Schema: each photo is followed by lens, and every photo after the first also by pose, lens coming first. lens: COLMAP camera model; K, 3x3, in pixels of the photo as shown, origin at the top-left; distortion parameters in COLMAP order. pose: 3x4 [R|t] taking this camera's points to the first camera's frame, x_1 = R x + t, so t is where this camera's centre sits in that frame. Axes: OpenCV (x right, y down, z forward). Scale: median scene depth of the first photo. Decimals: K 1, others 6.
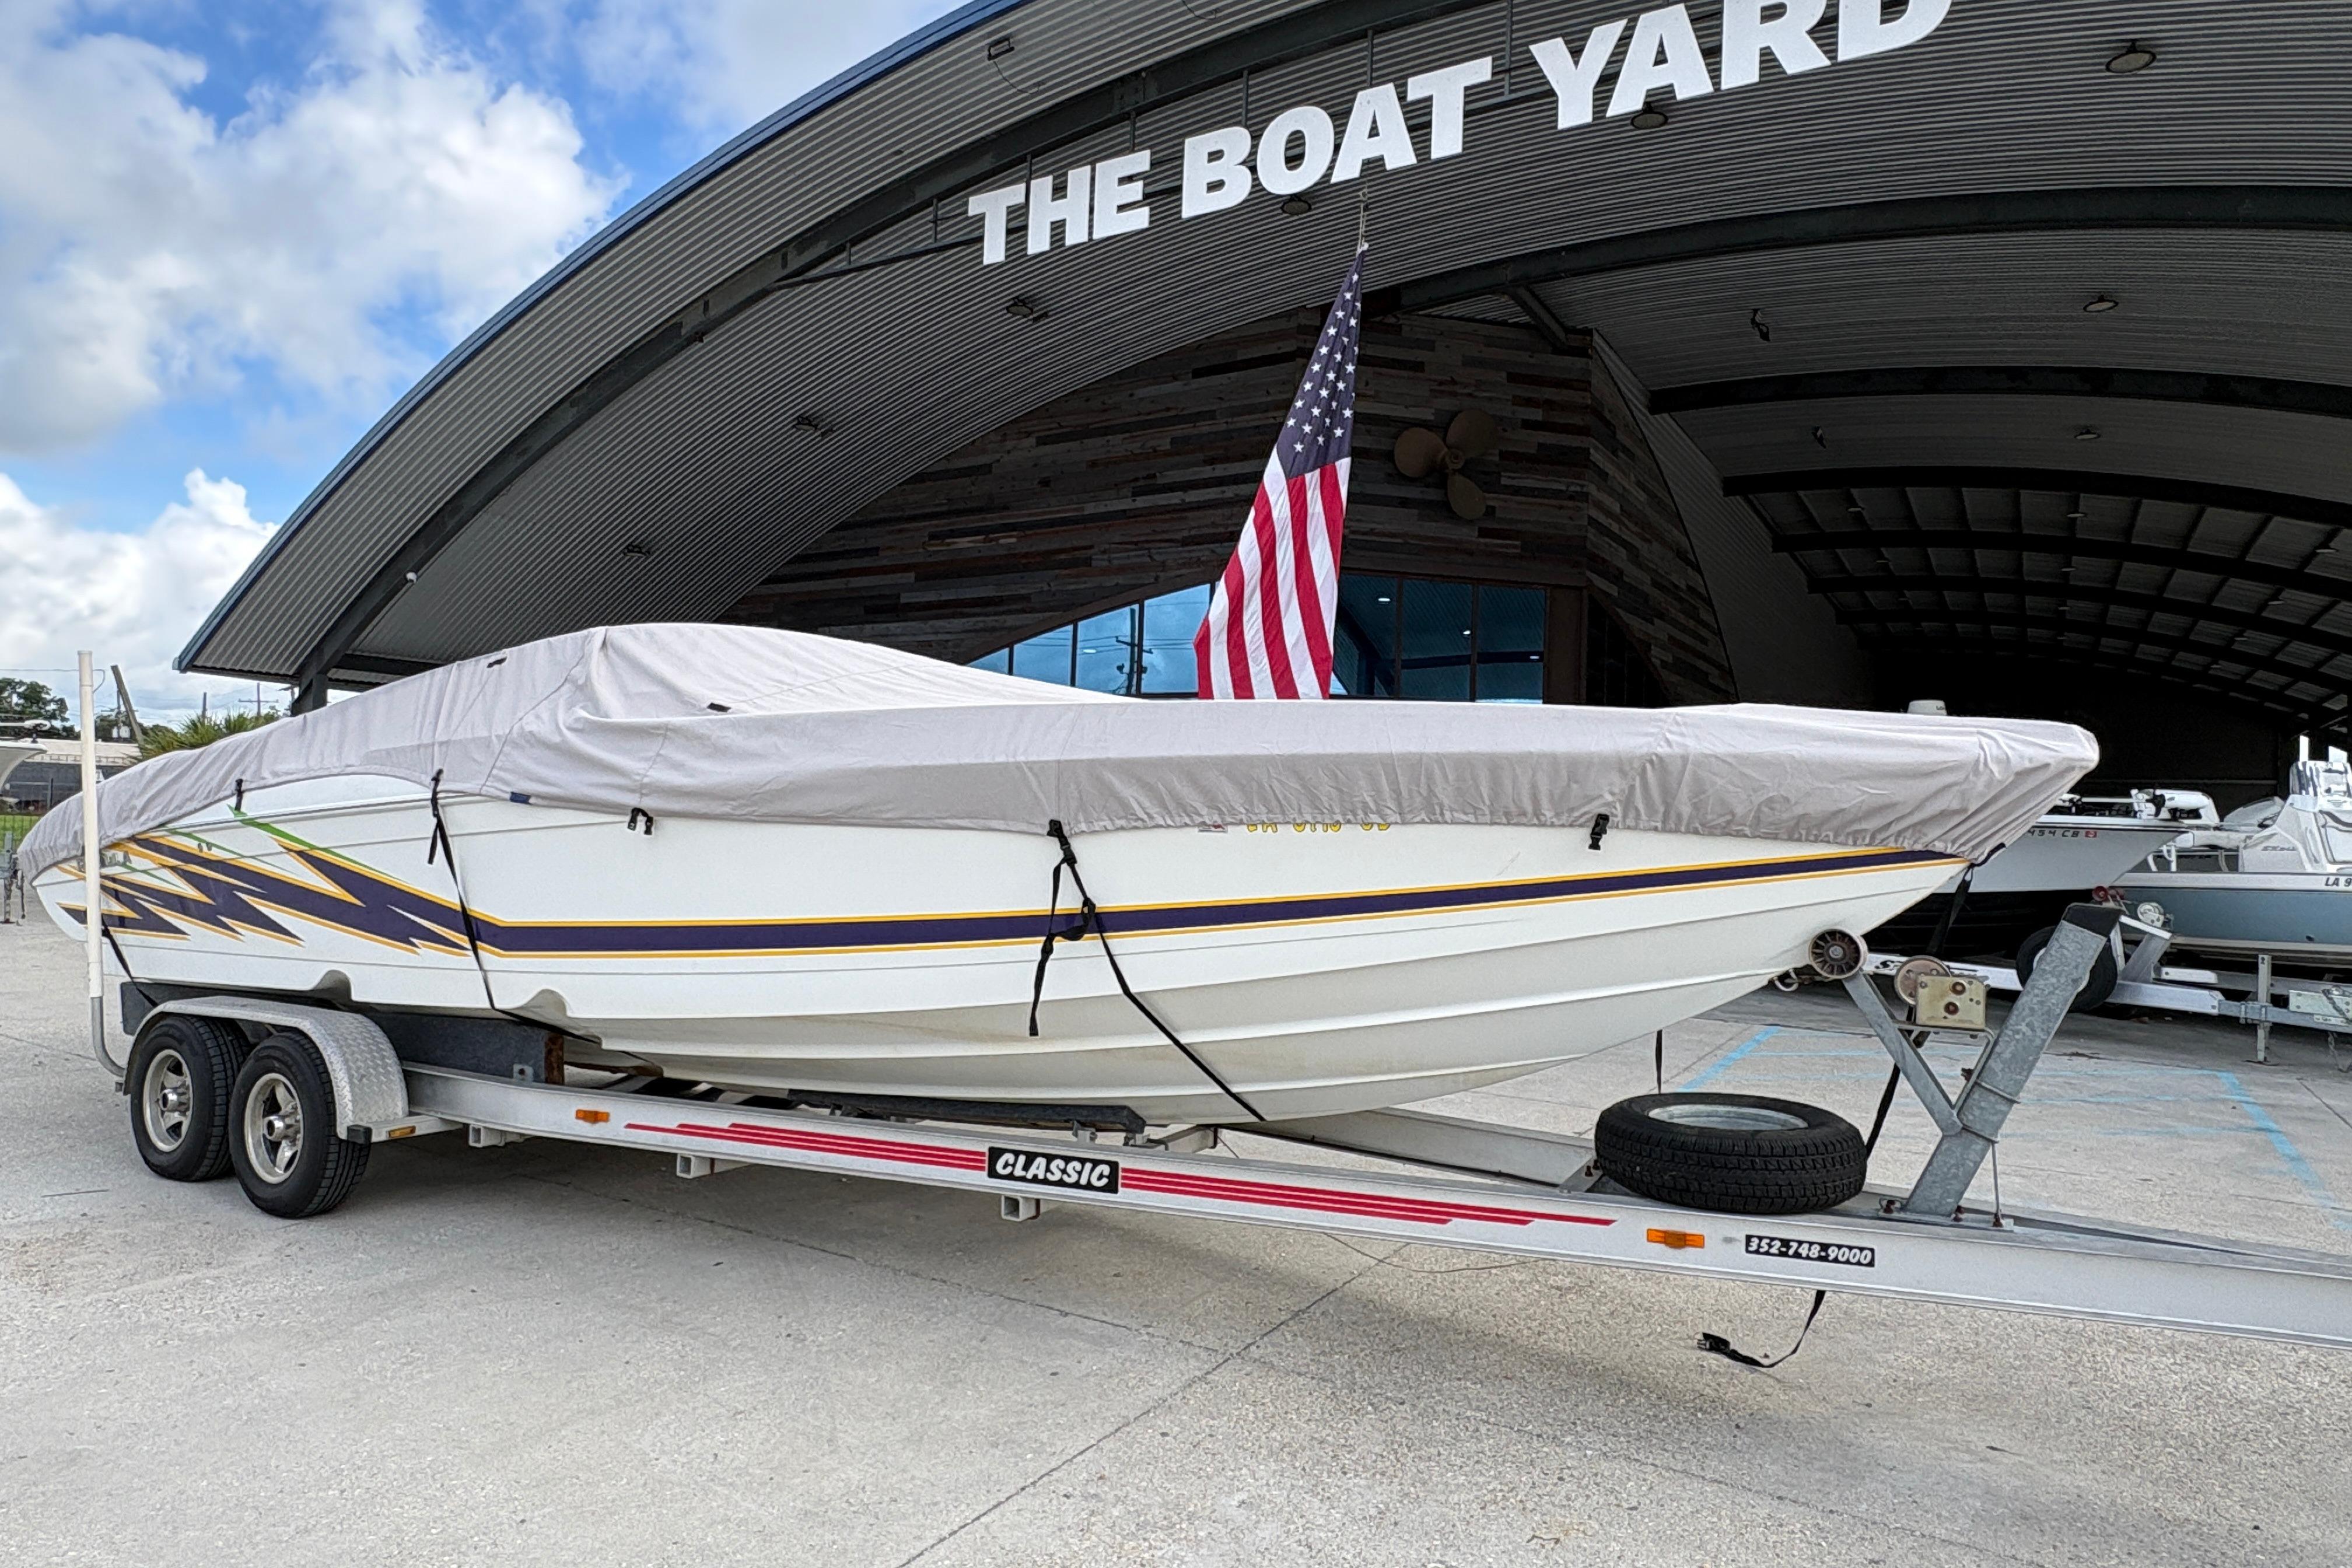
lens RADIAL K [[1386.3, 0, 1178.5], [0, 1386.3, 785.7], [0, 0, 1]] dist [0.000440, -0.001990]
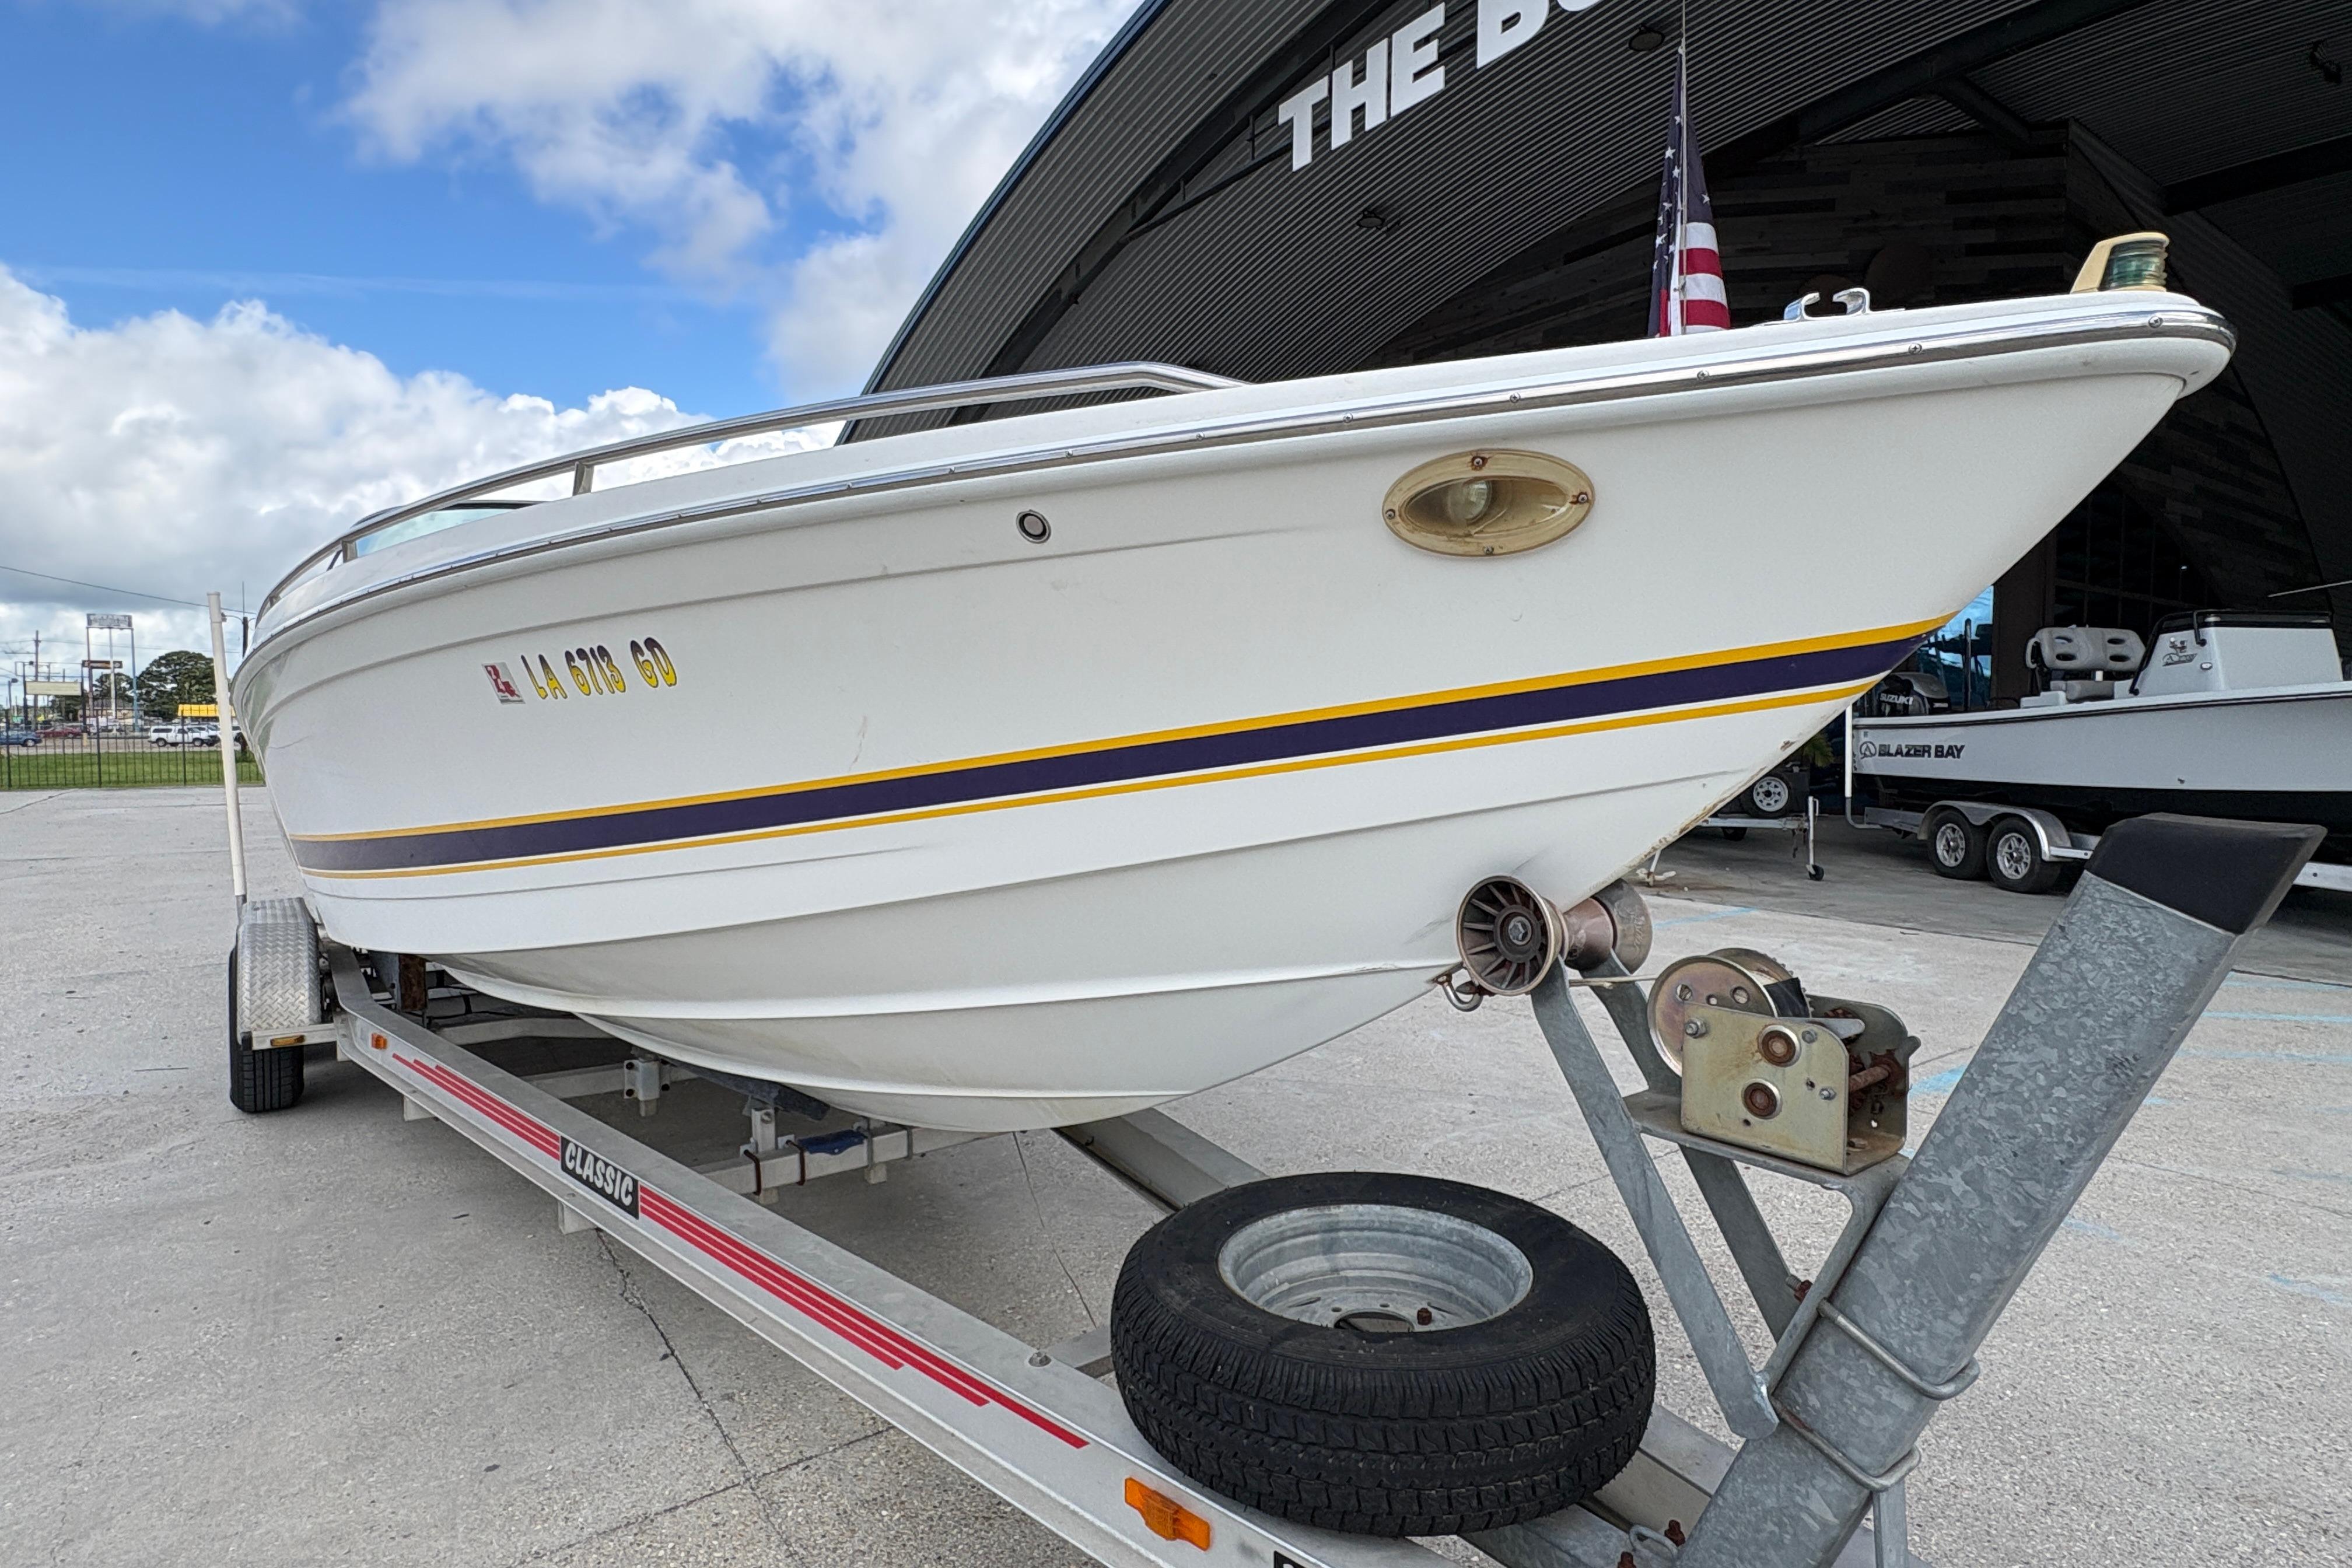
lens RADIAL K [[1210.4, 0, 1166.6], [0, 1210.4, 790.4], [0, 0, 1]] dist [-0.001910, 0.000122]
pose [[0.921506, -0.009829, -0.388240, 0.144084], [0.036993, 0.997356, 0.062556, 0.014202], [0.386599, -0.072008, 0.919432, 0.174559]]
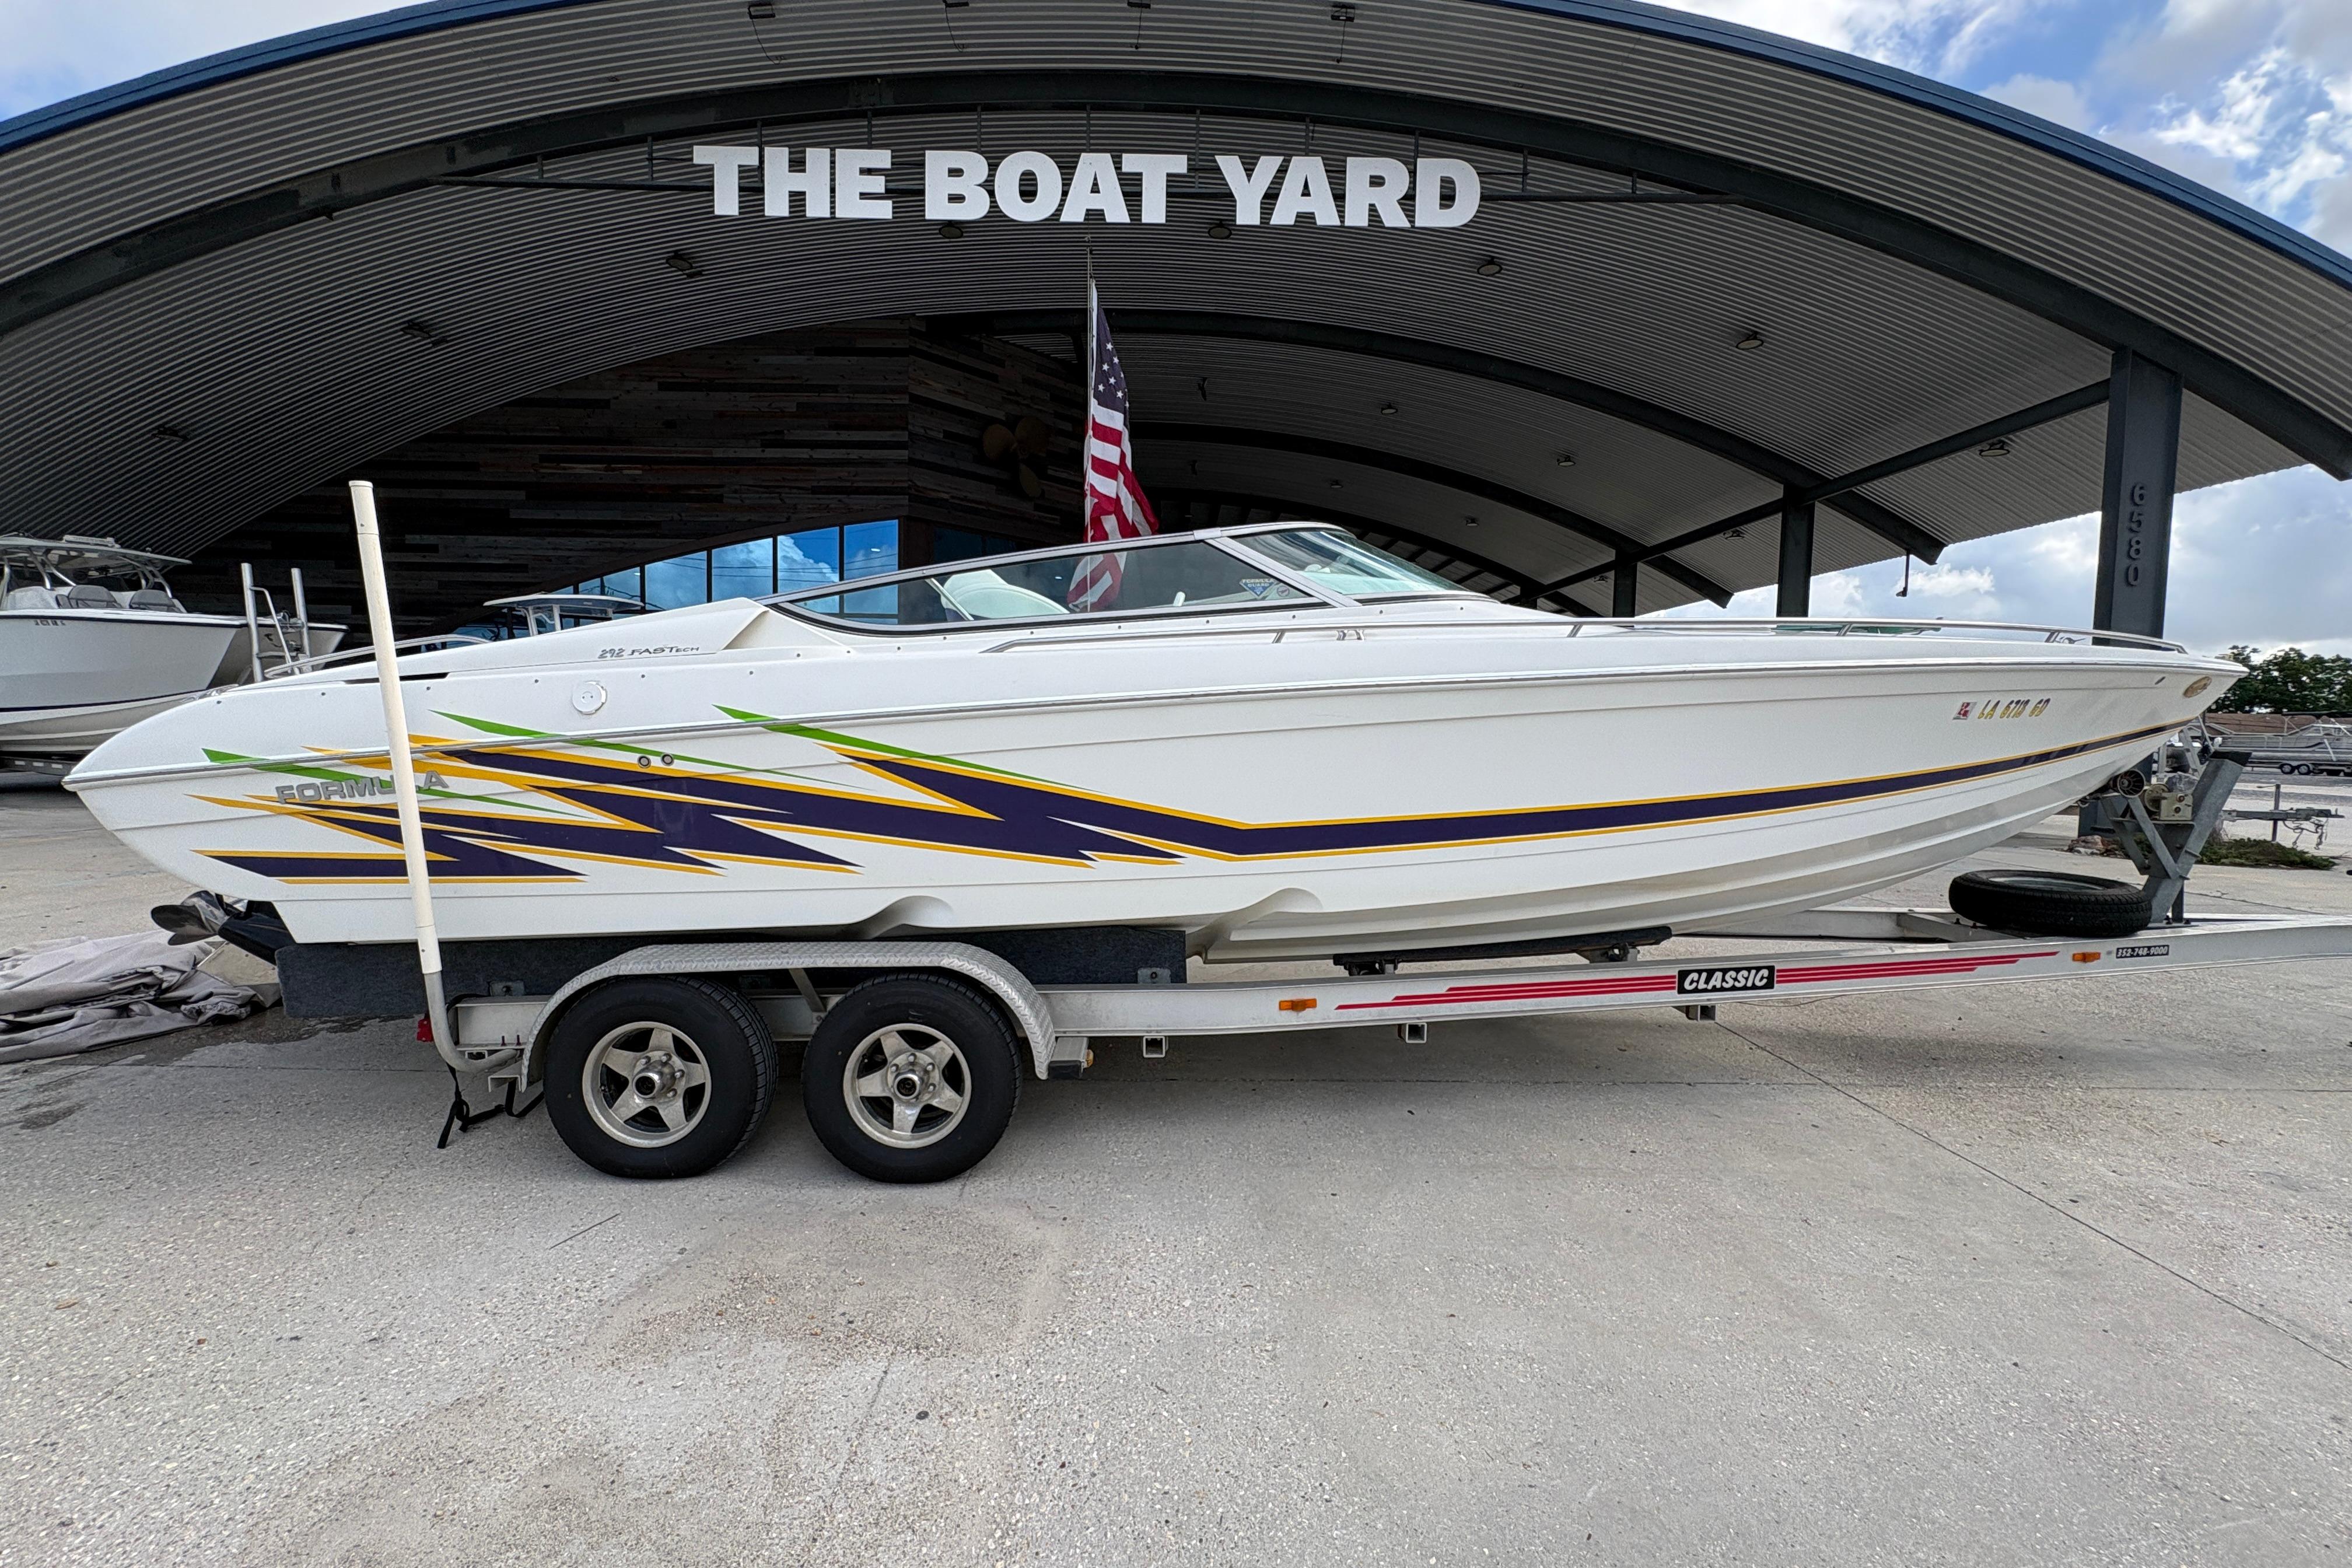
lens RADIAL K [[932.2, 0, 1176.0], [0, 932.2, 784.0], [0, 0, 1]] dist [0.000044, 0.000171]
pose [[0.849401, -0.051734, 0.525206, -0.320093], [-0.002150, 0.994836, 0.101470, 0.001717], [-0.527743, -0.087318, 0.844904, 0.177823]]
